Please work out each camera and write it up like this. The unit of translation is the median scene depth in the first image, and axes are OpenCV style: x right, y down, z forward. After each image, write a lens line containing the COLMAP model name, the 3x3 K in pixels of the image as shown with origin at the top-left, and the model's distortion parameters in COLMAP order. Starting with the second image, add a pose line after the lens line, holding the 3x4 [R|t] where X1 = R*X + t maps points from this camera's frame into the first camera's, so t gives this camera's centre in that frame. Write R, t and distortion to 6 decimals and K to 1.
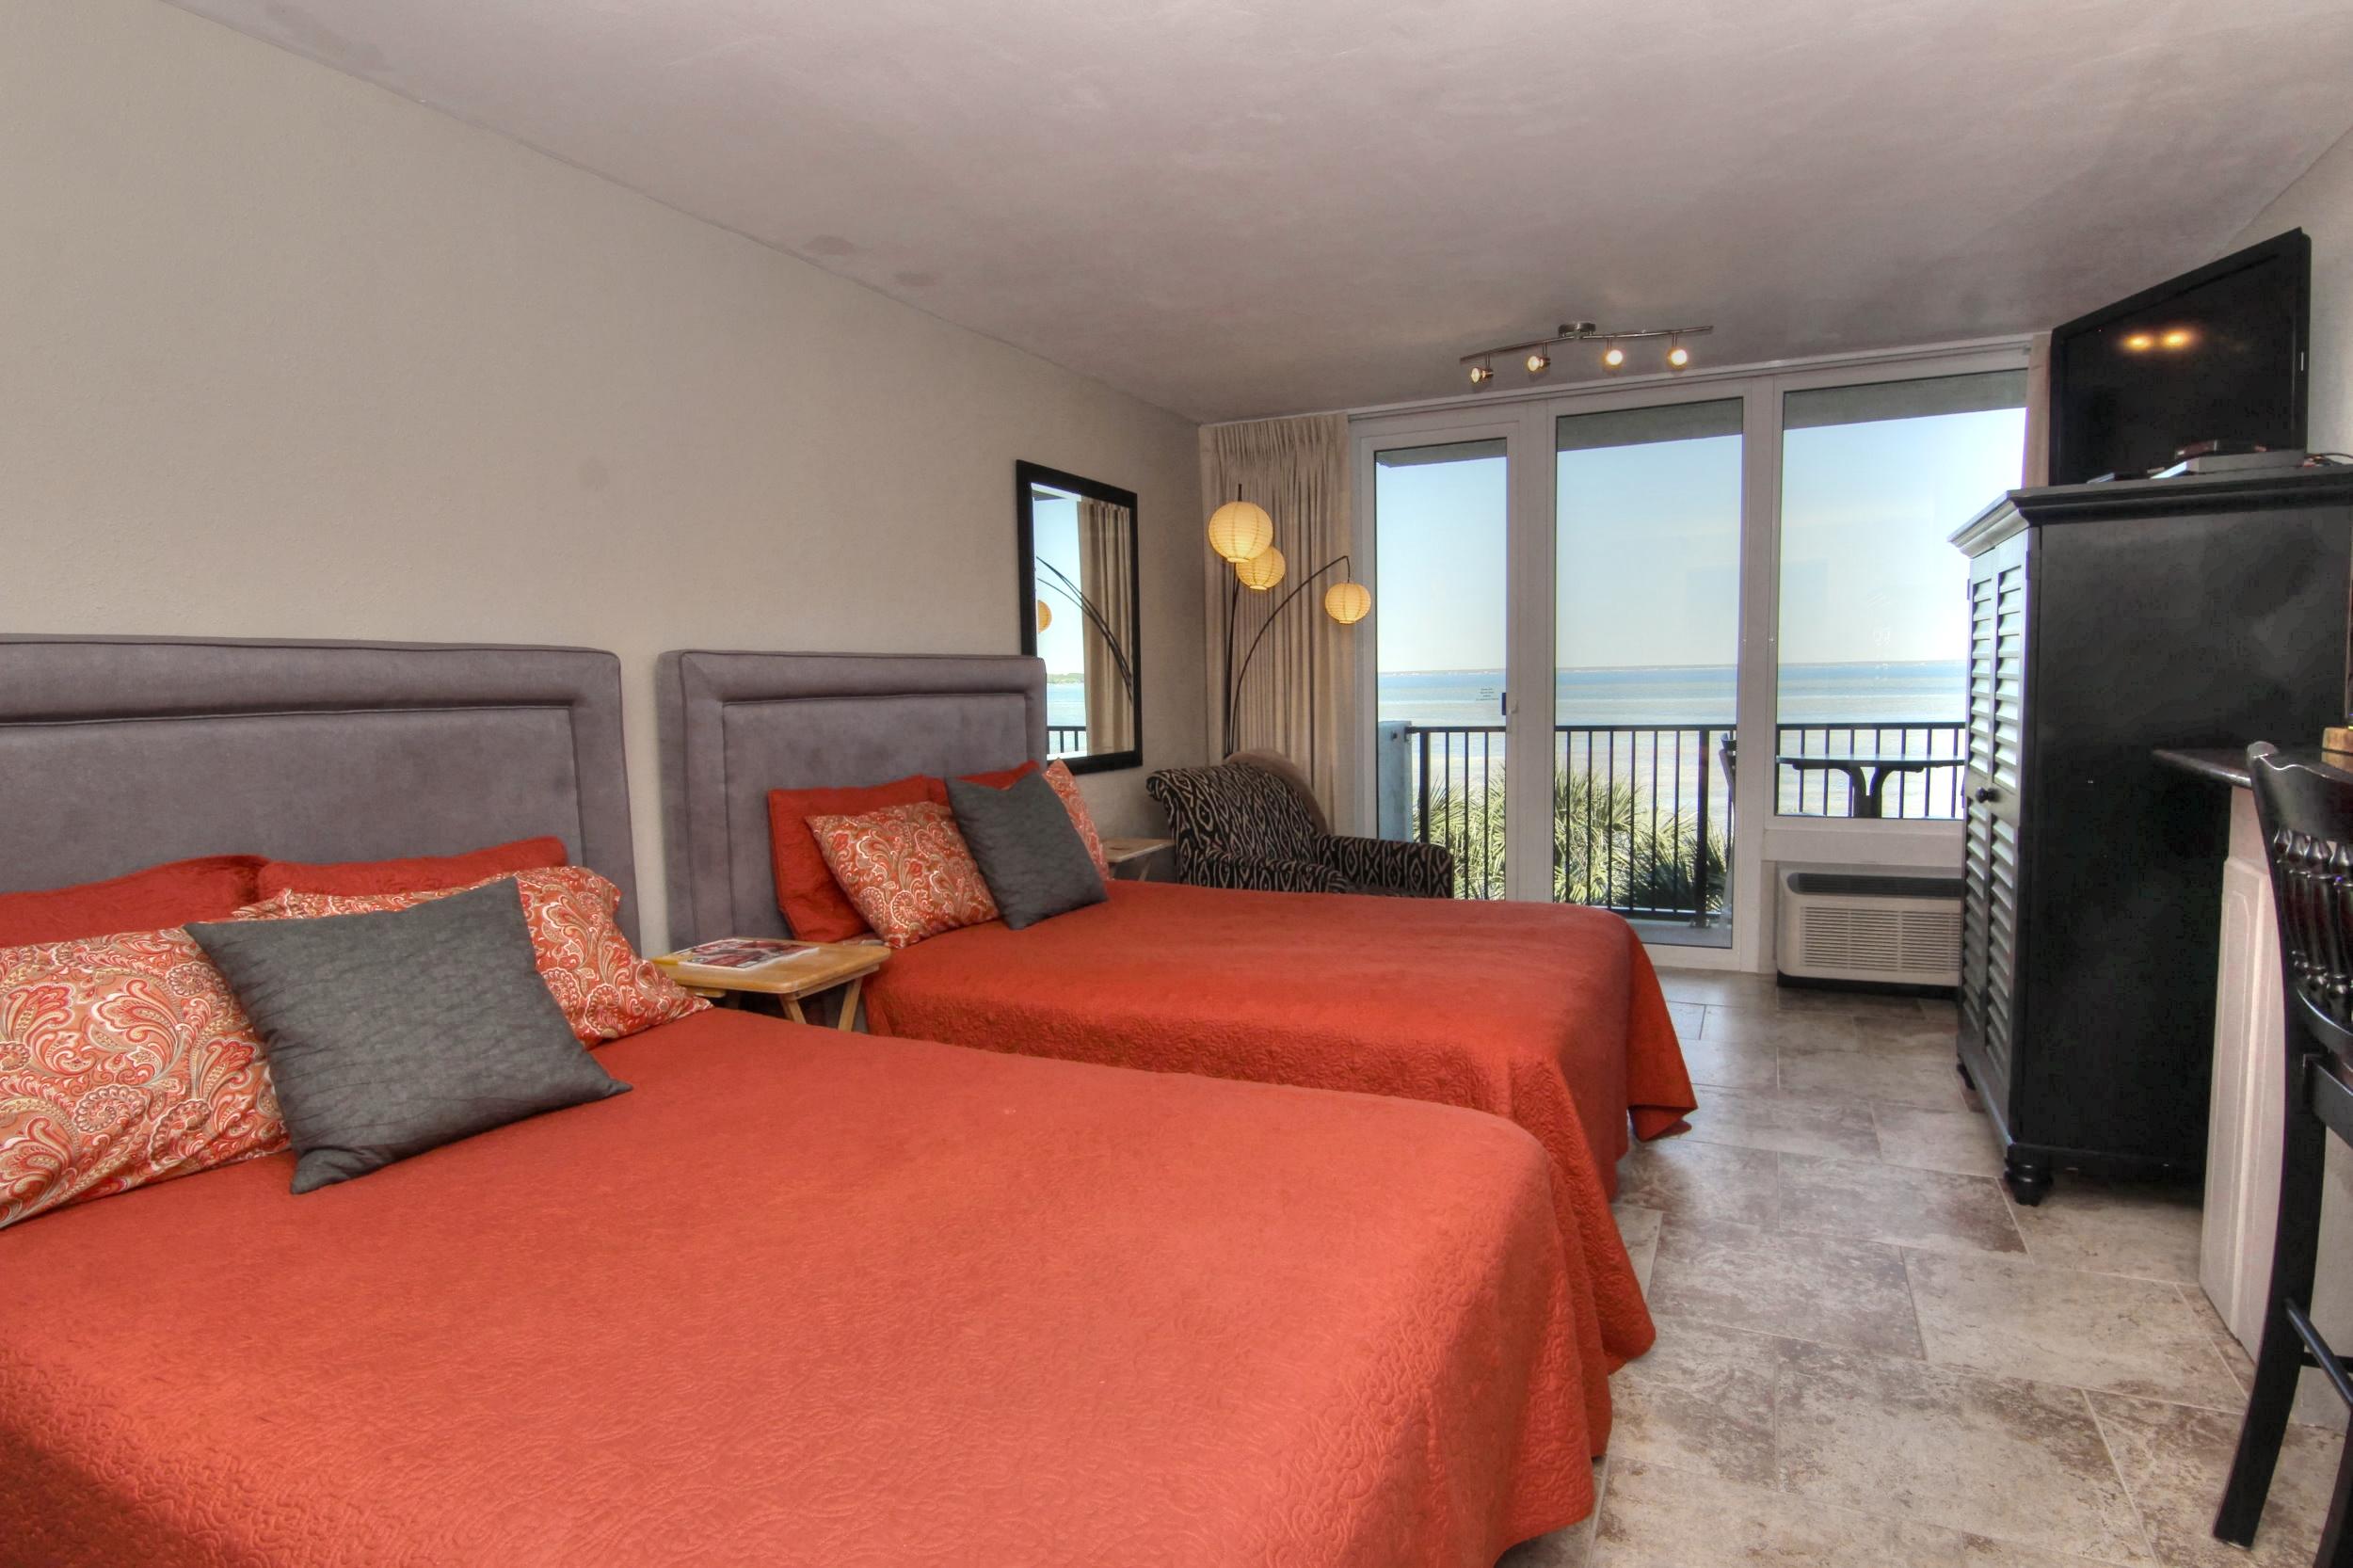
lens RADIAL K [[1210.7, 0, 1200.7], [0, 1210.7, 799.8], [0, 0, 1]] dist [-0.012238, -0.005394]
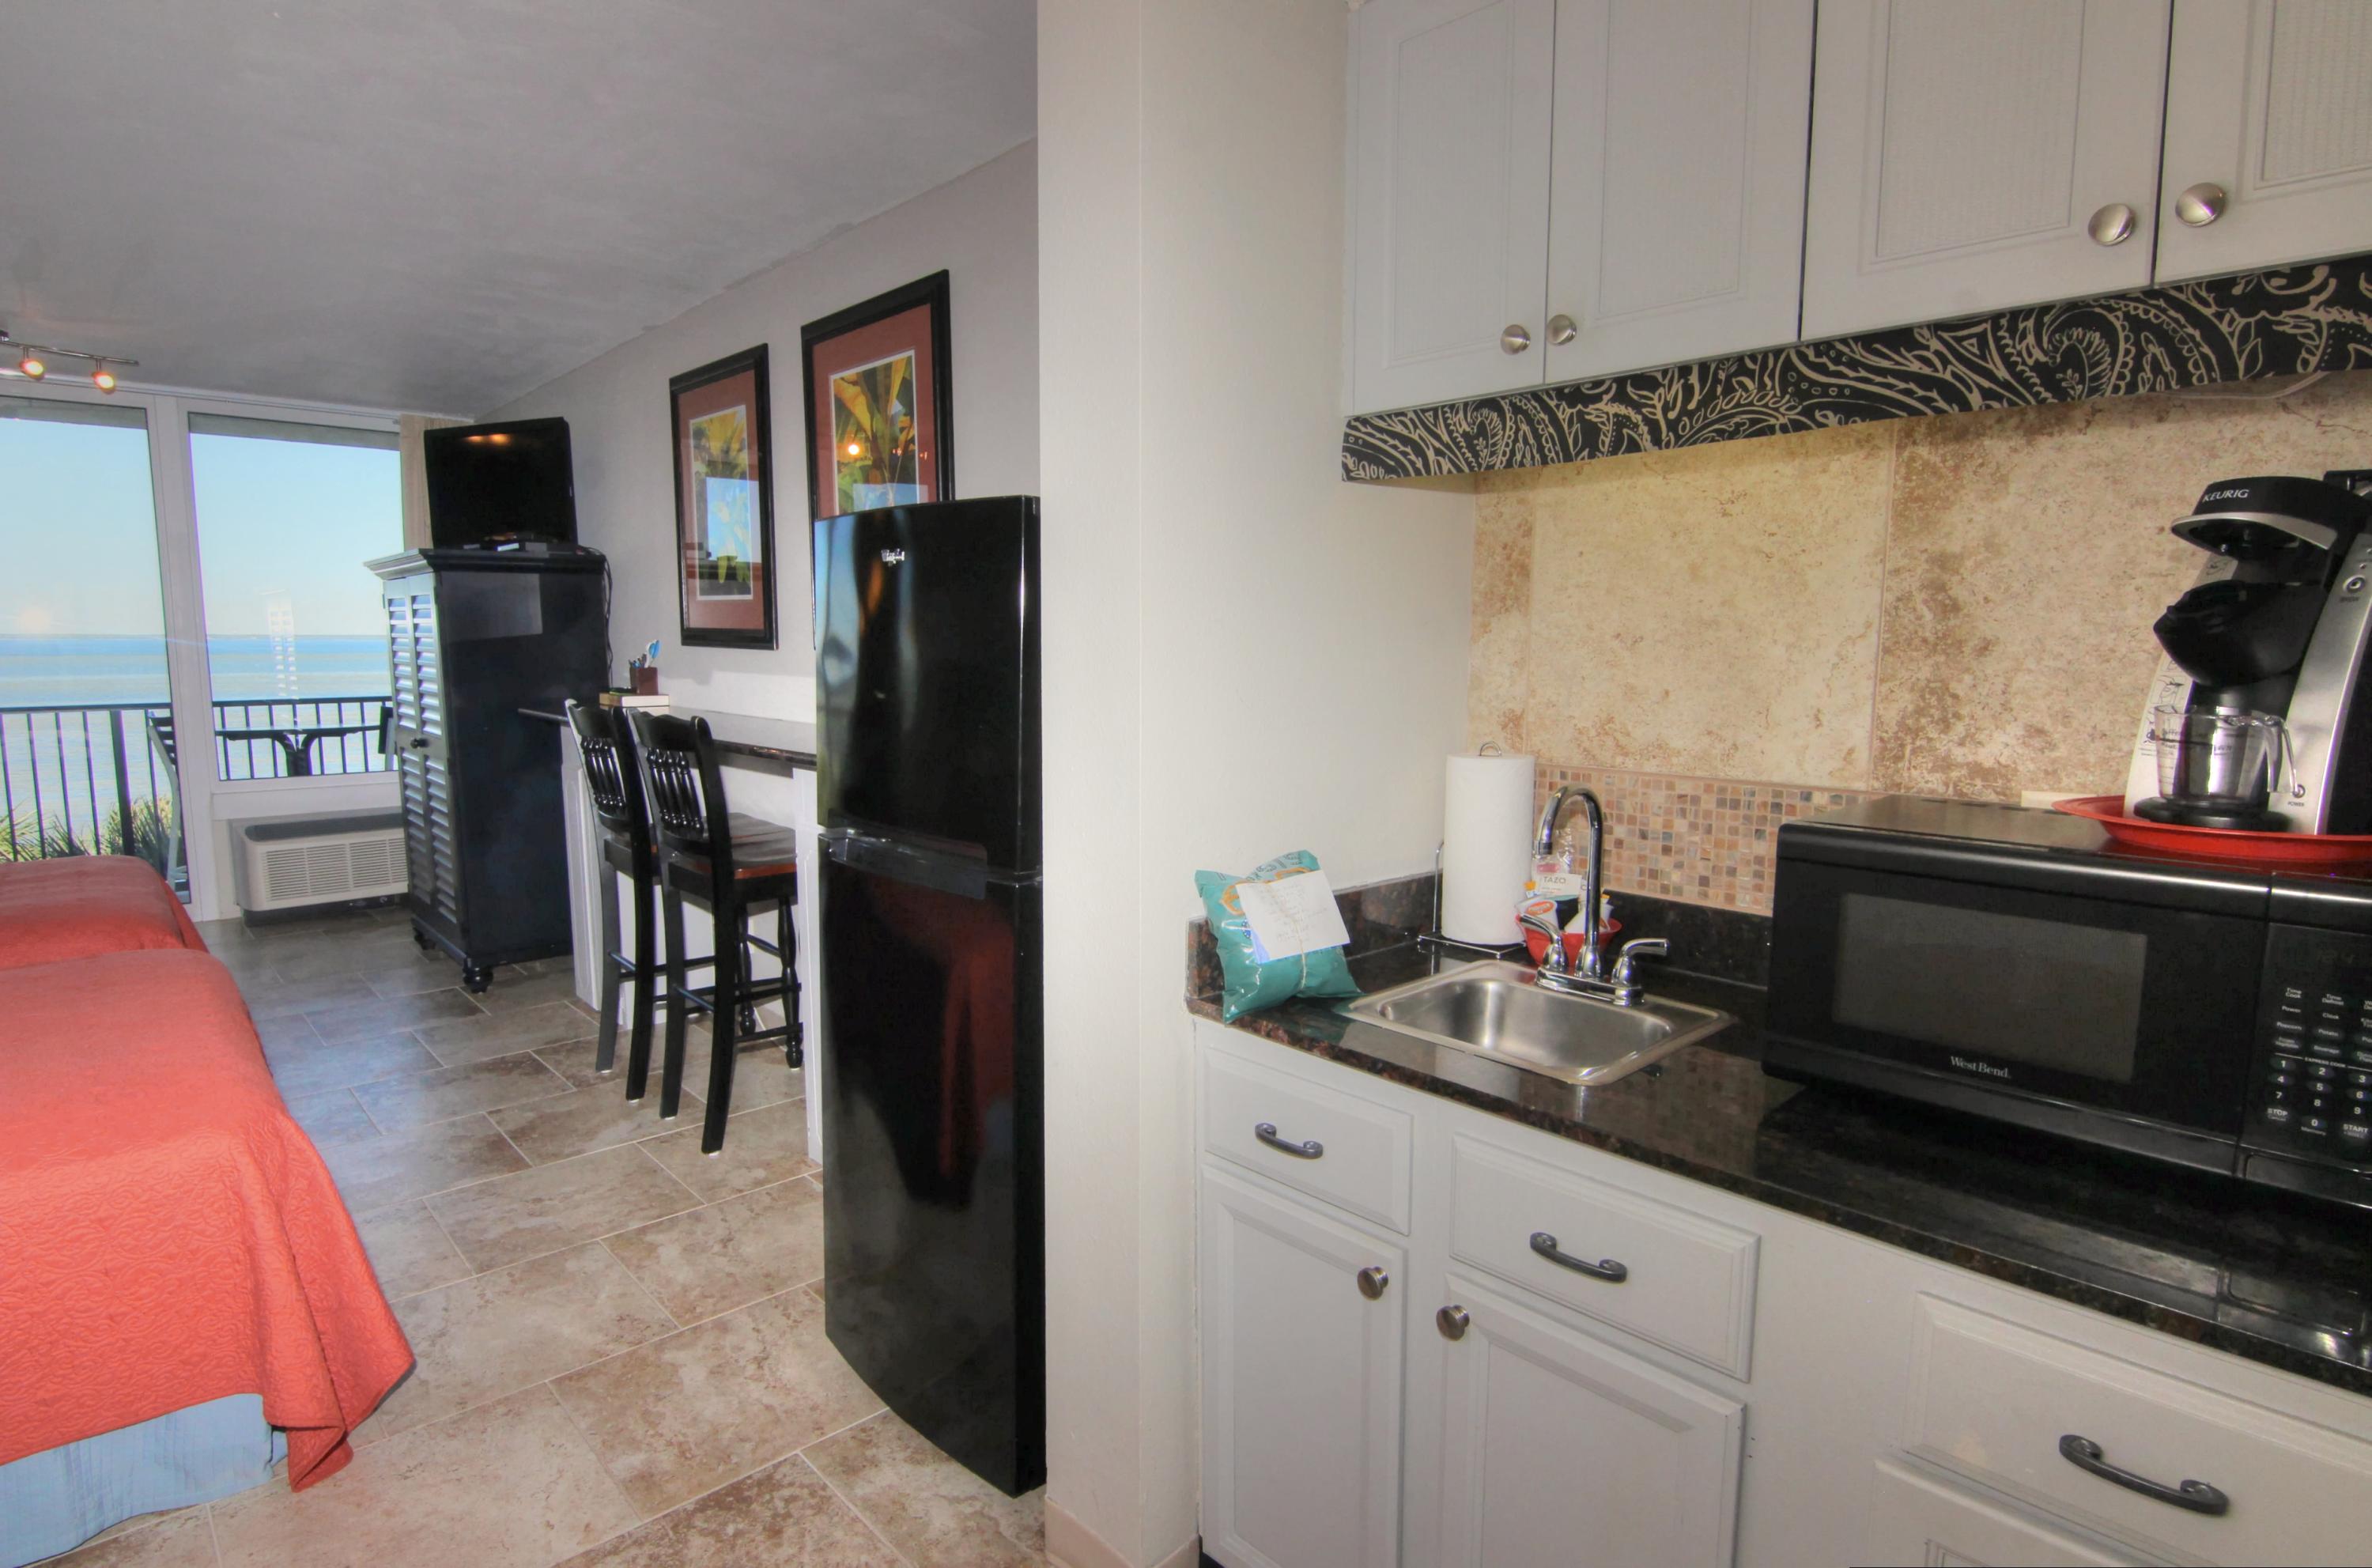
lens RADIAL K [[1242.2, 0, 1223.9], [0, 1242.2, 774.6], [0, 0, 1]] dist [-0.005375, -0.010407]
pose [[0.358333, -0.080809, 0.930090, -0.437580], [0.080597, 0.995205, 0.055415, 0.031776], [-0.930108, 0.055105, 0.363128, -0.506207]]
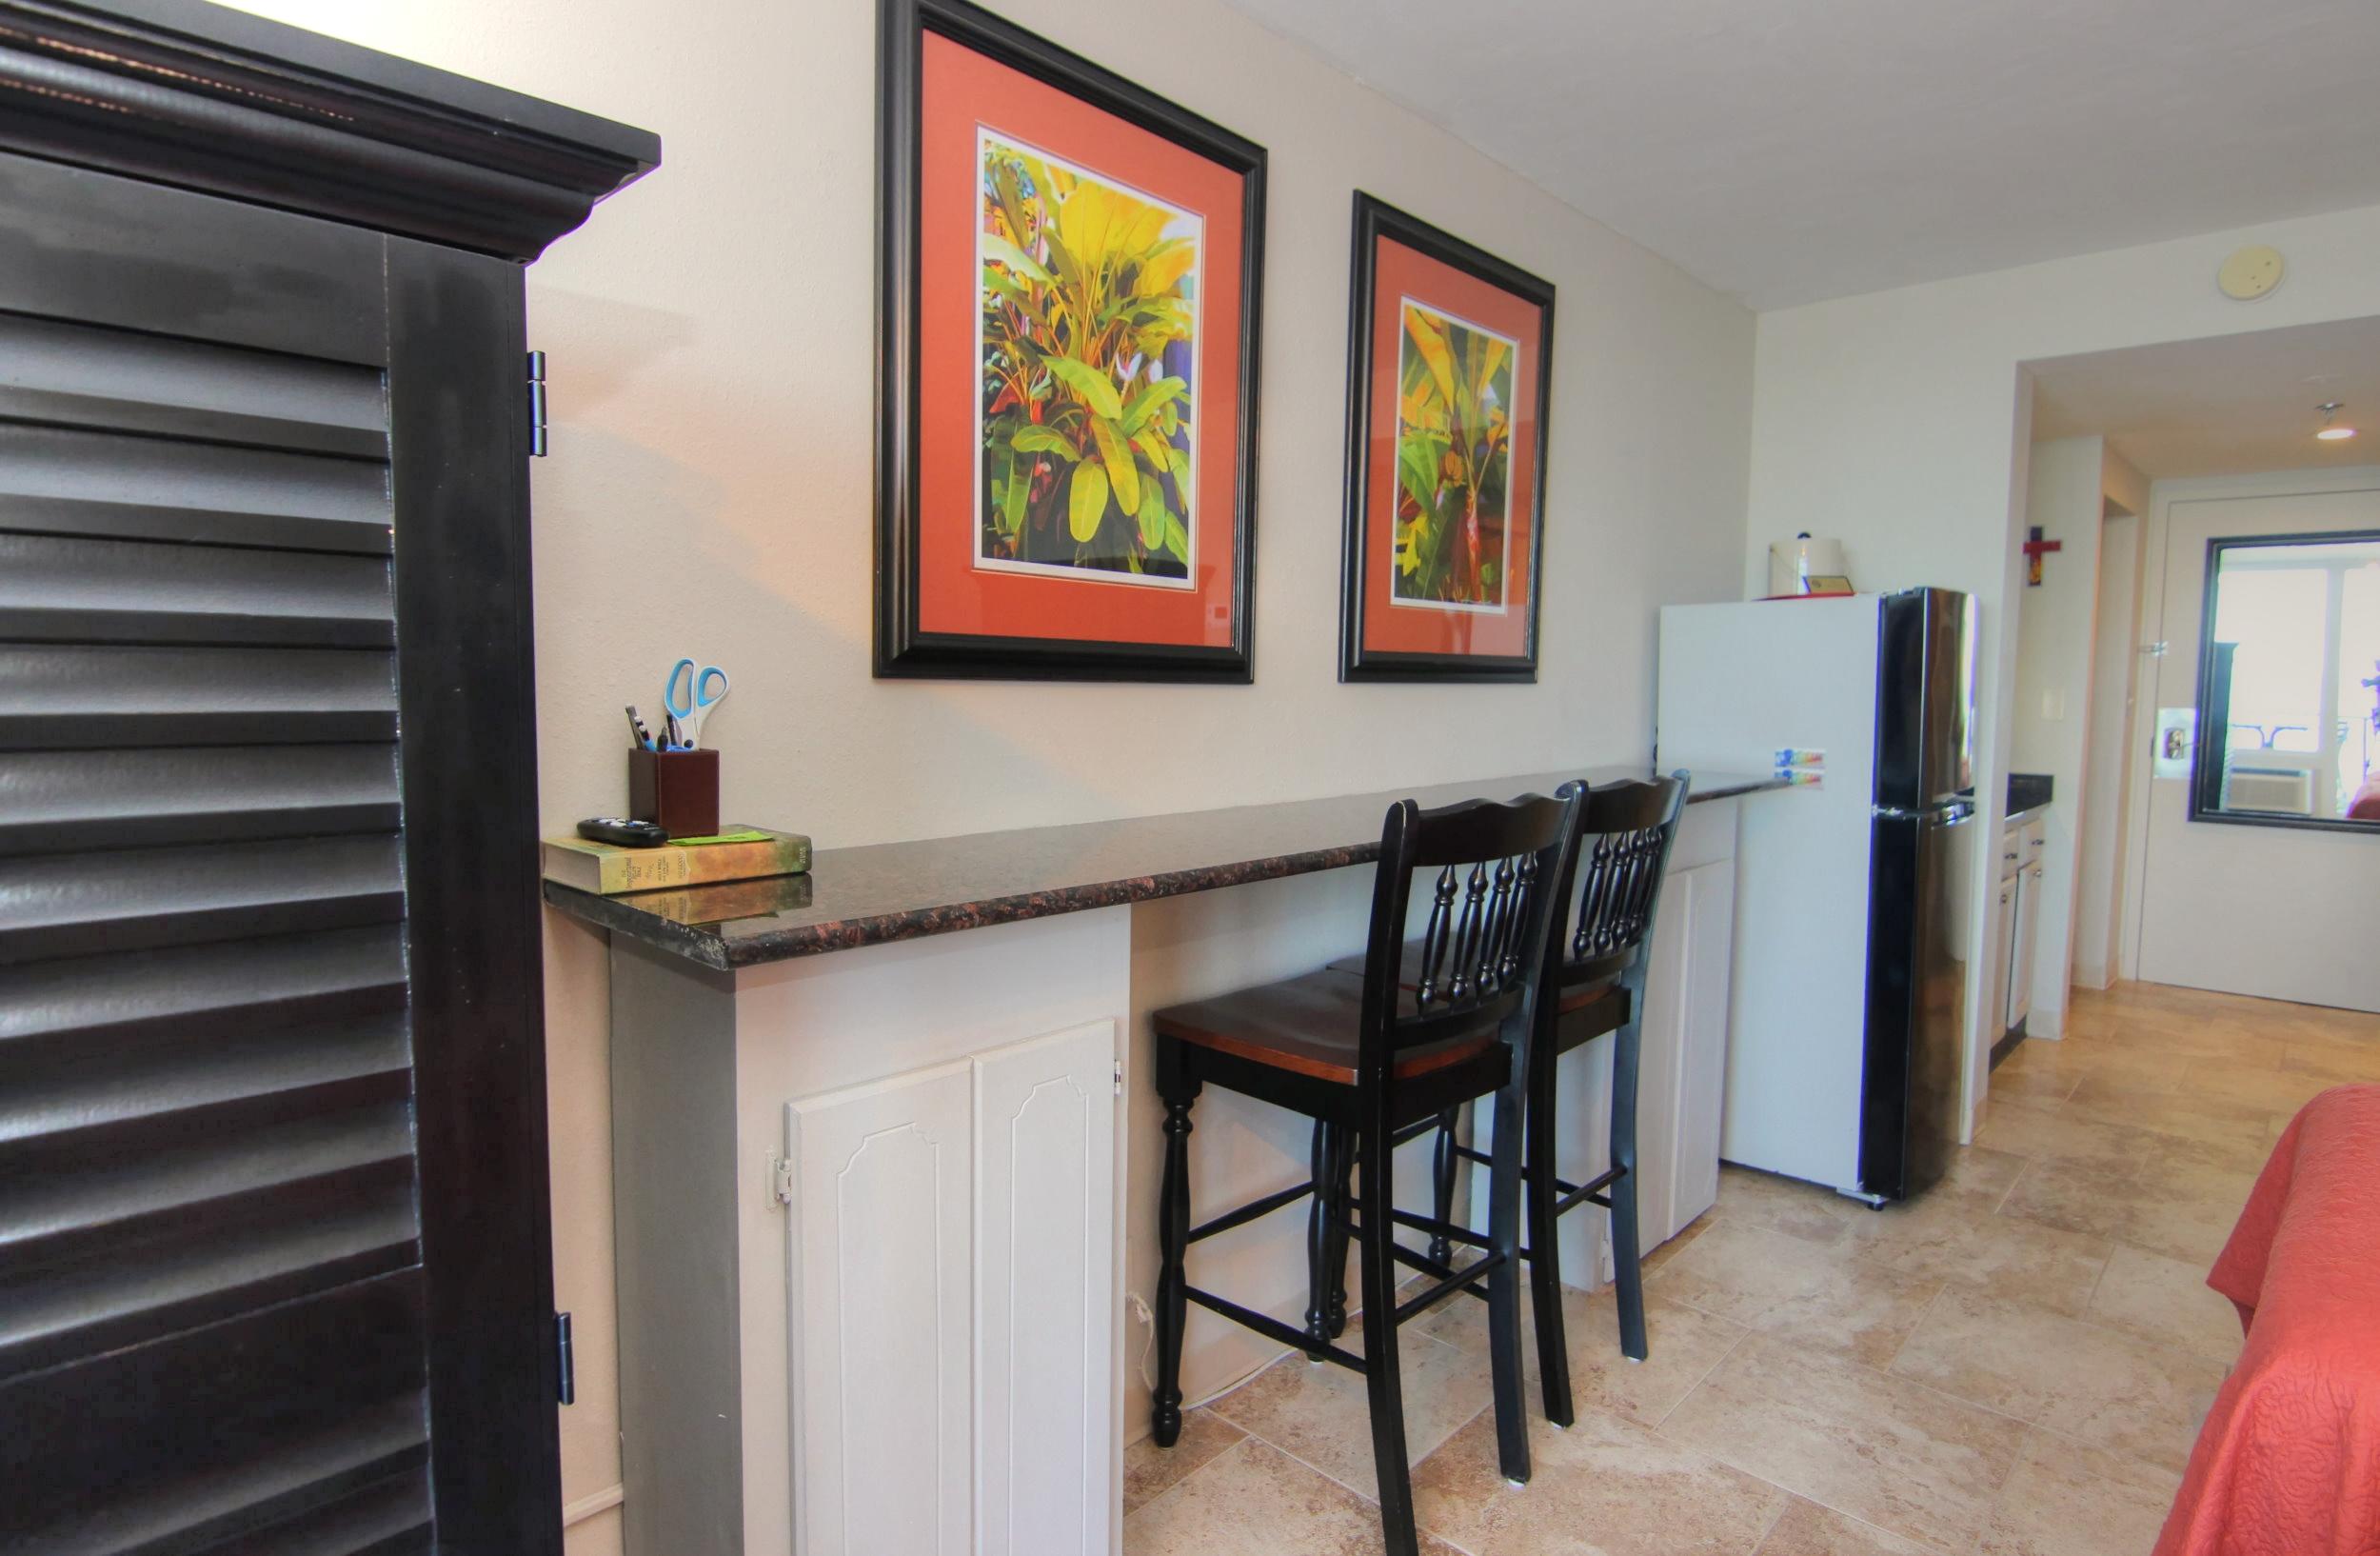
lens RADIAL K [[1246.5, 0, 1196.6], [0, 1246.5, 779.9], [0, 0, 1]] dist [-0.005375, -0.010407]
pose [[-0.950097, -0.015216, 0.311584, 0.407200], [0.041195, 0.983943, 0.173665, -0.138845], [-0.309224, 0.177834, -0.934214, 1.099191]]
